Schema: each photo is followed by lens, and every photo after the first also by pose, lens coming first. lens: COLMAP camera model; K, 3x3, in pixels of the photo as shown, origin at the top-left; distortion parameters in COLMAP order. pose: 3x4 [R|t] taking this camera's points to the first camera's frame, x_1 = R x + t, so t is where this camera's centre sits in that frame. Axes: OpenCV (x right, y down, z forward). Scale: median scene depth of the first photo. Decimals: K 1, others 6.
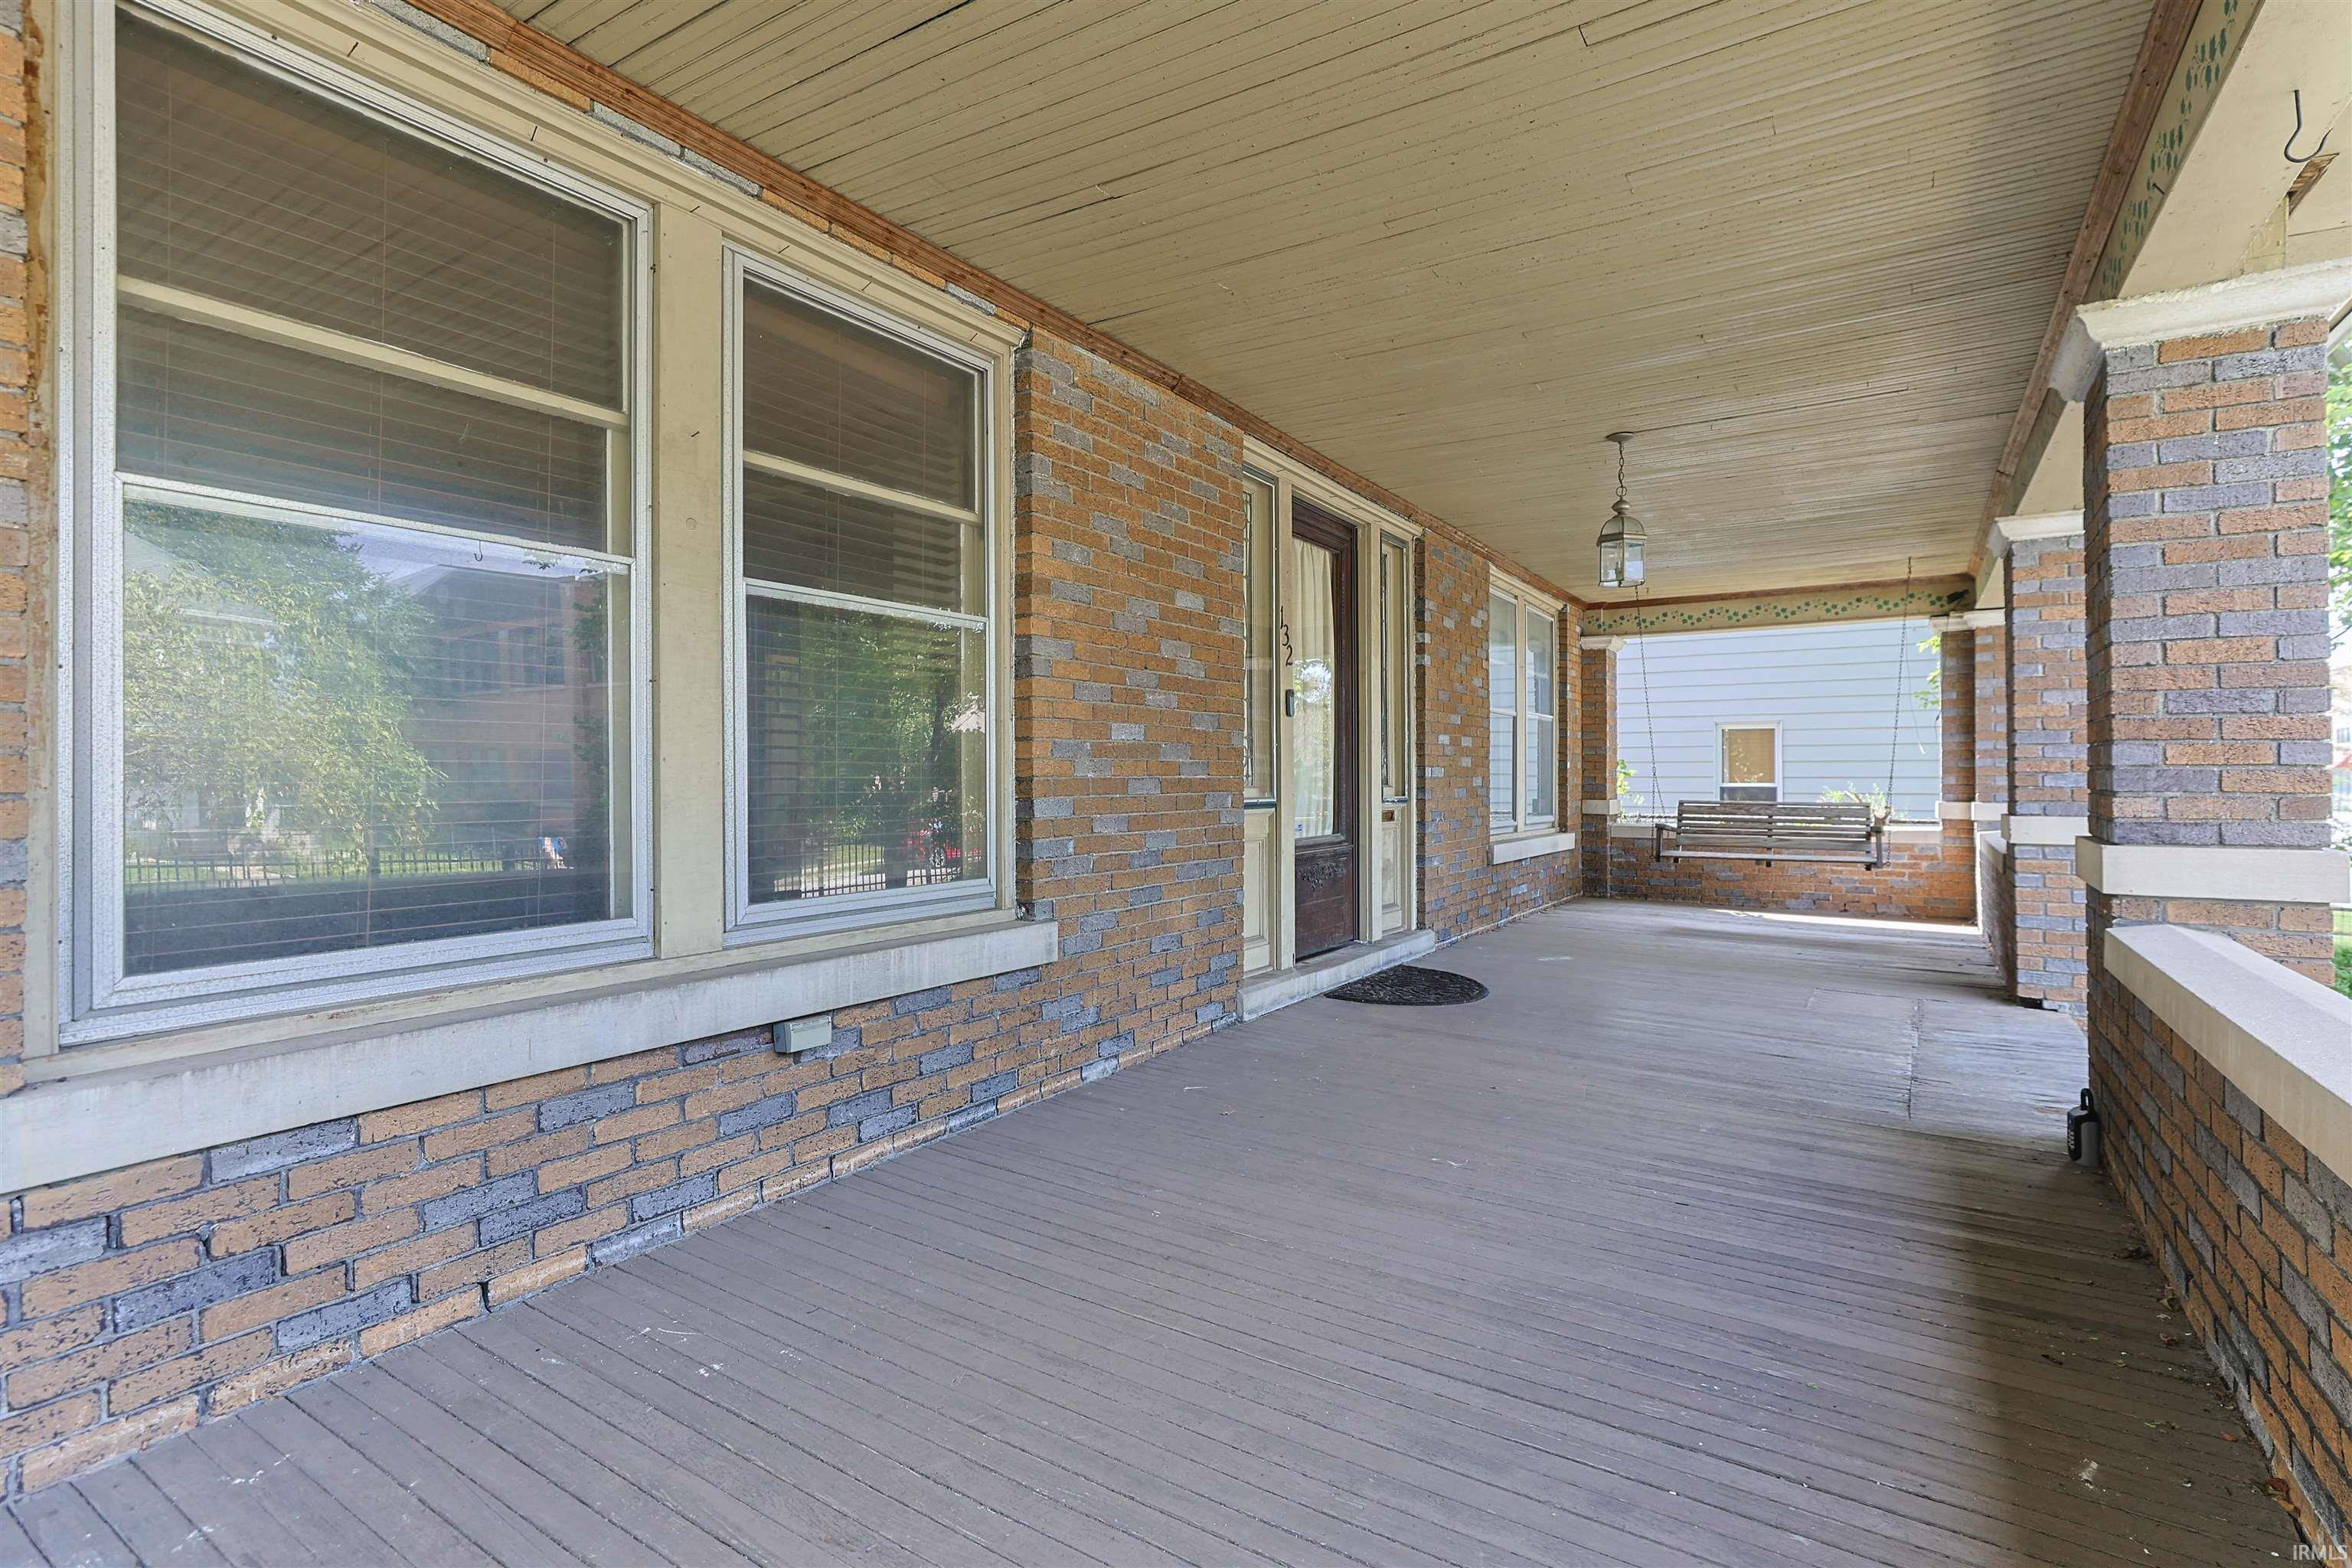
lens RADIAL K [[1185.6, 0, 1167.5], [0, 1185.6, 767.3], [0, 0, 1]] dist [-0.025698, 0.014511]
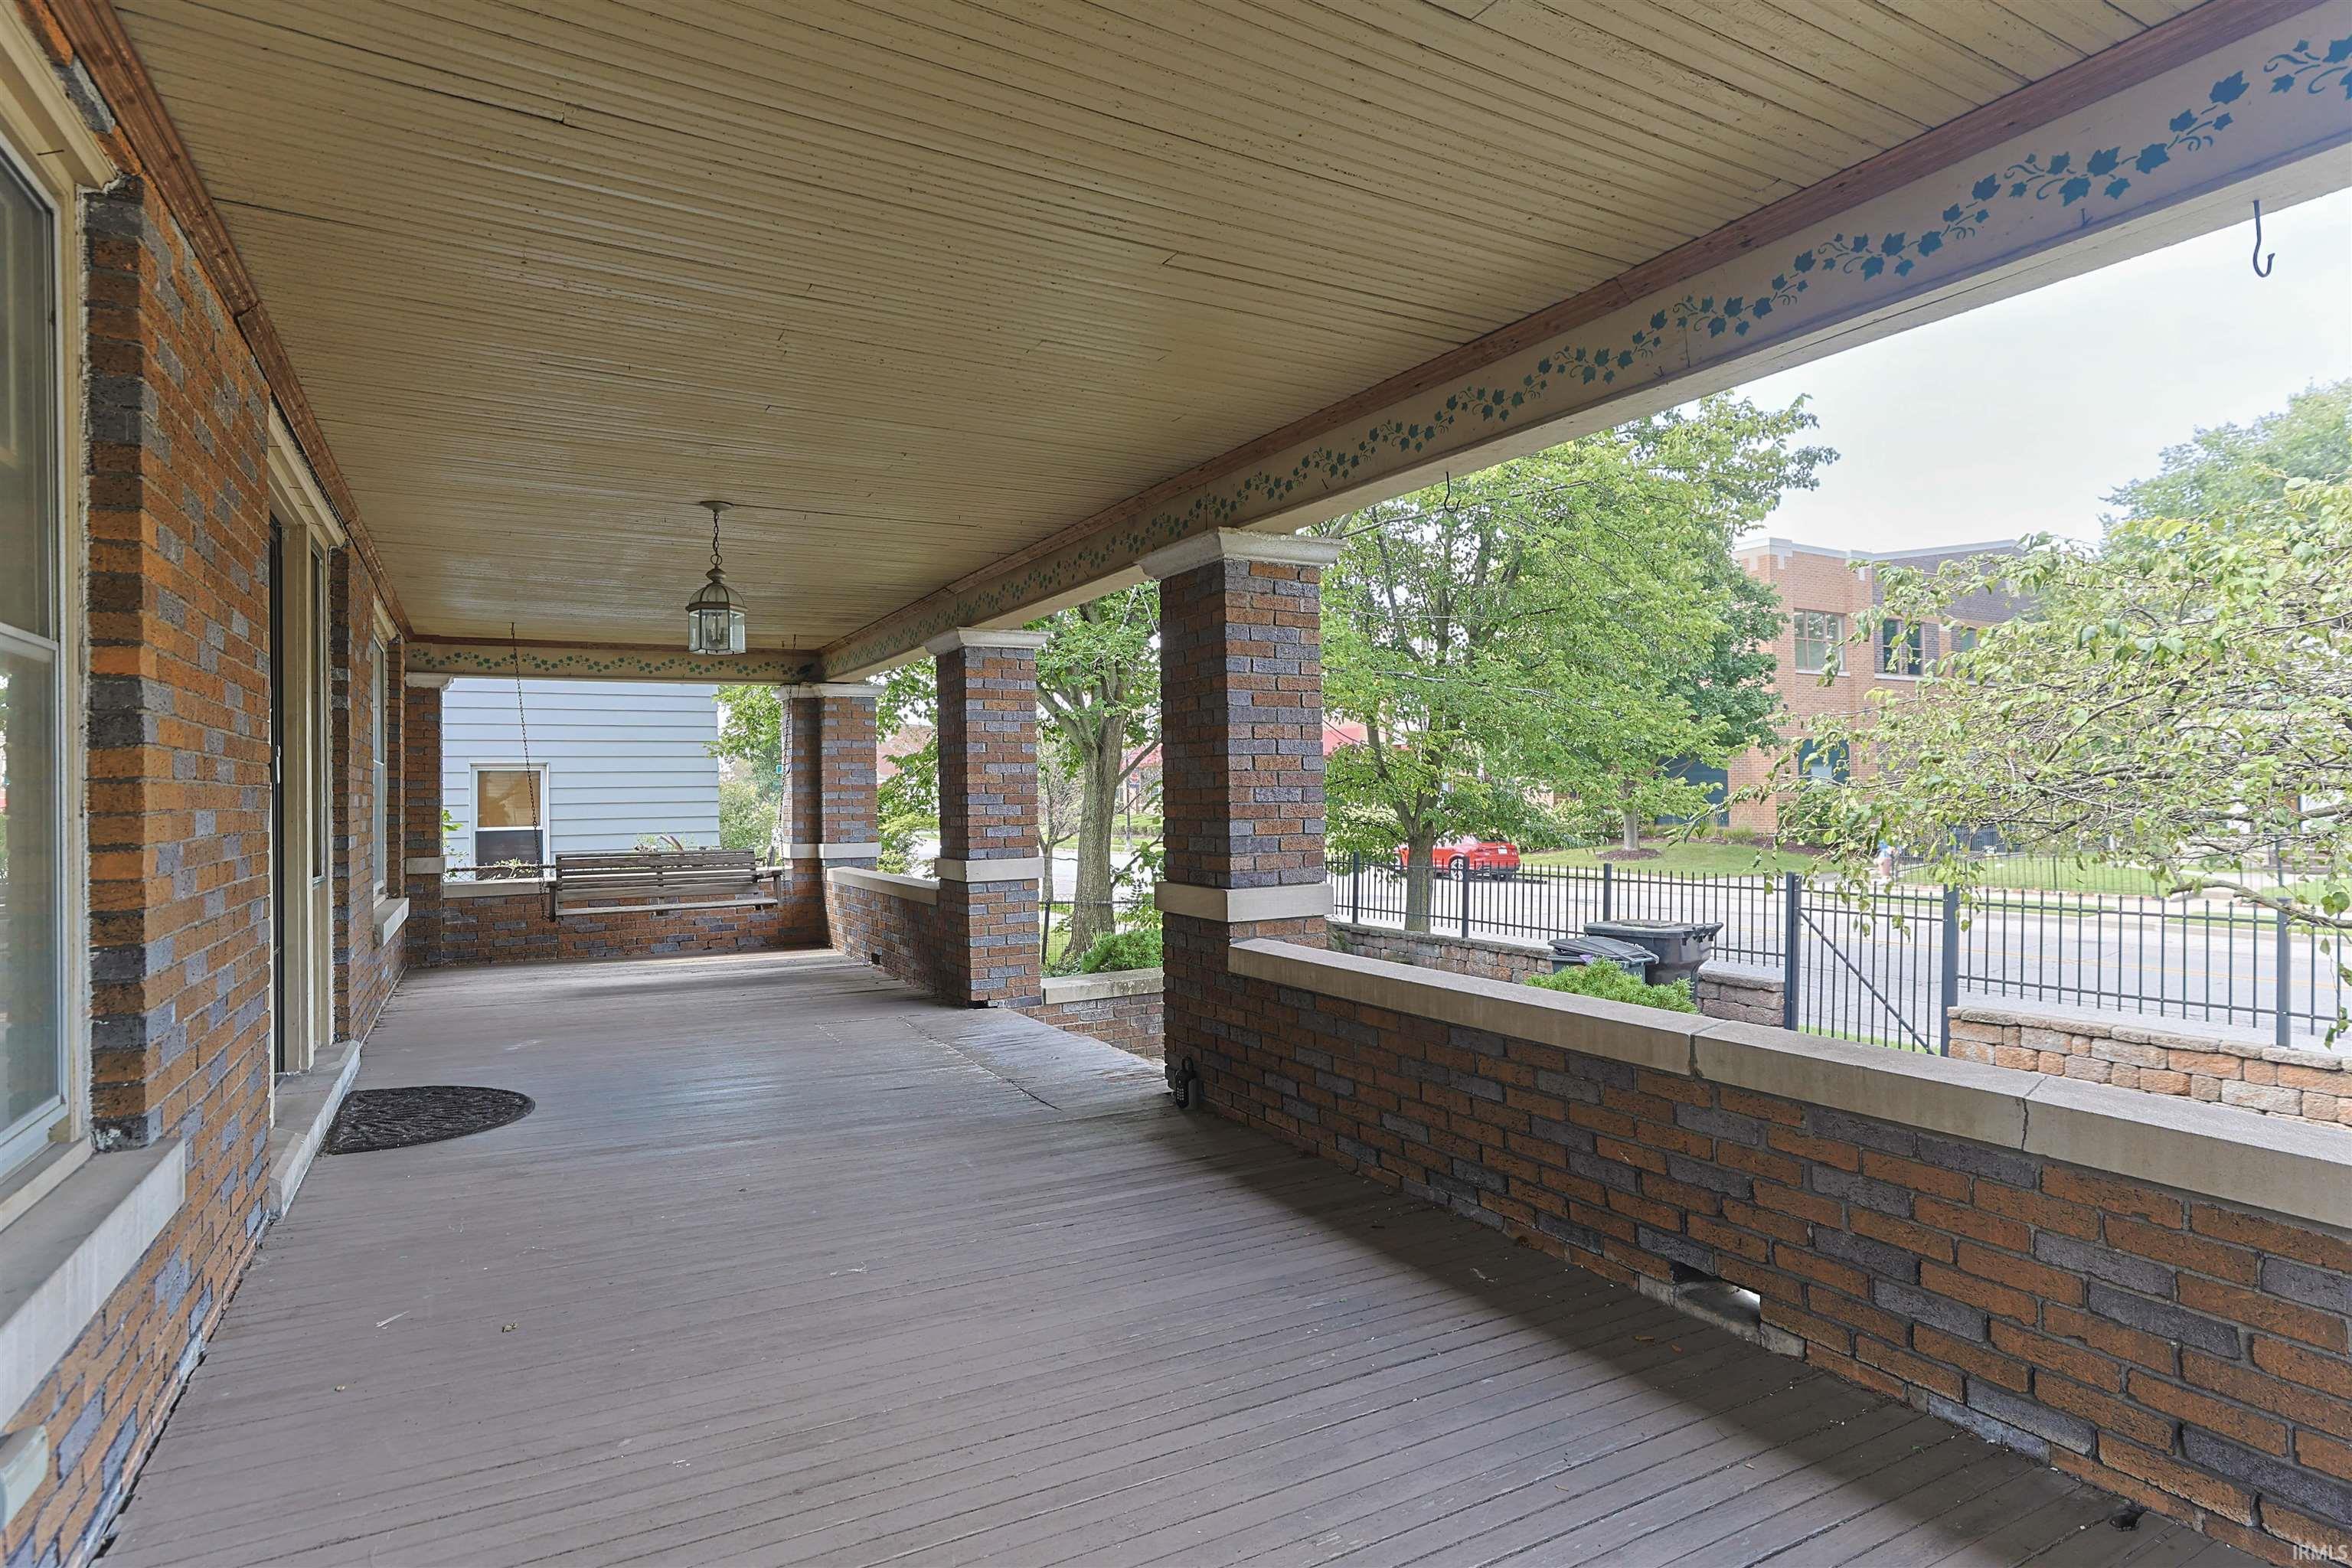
lens RADIAL K [[1185.6, 0, 1167.5], [0, 1185.6, 767.3], [0, 0, 1]] dist [-0.025698, 0.014511]
pose [[0.468768, 0.005244, 0.883306, -0.399849], [0.015462, 0.999780, -0.014141, -0.048394], [-0.883186, 0.020287, 0.468584, 0.251369]]
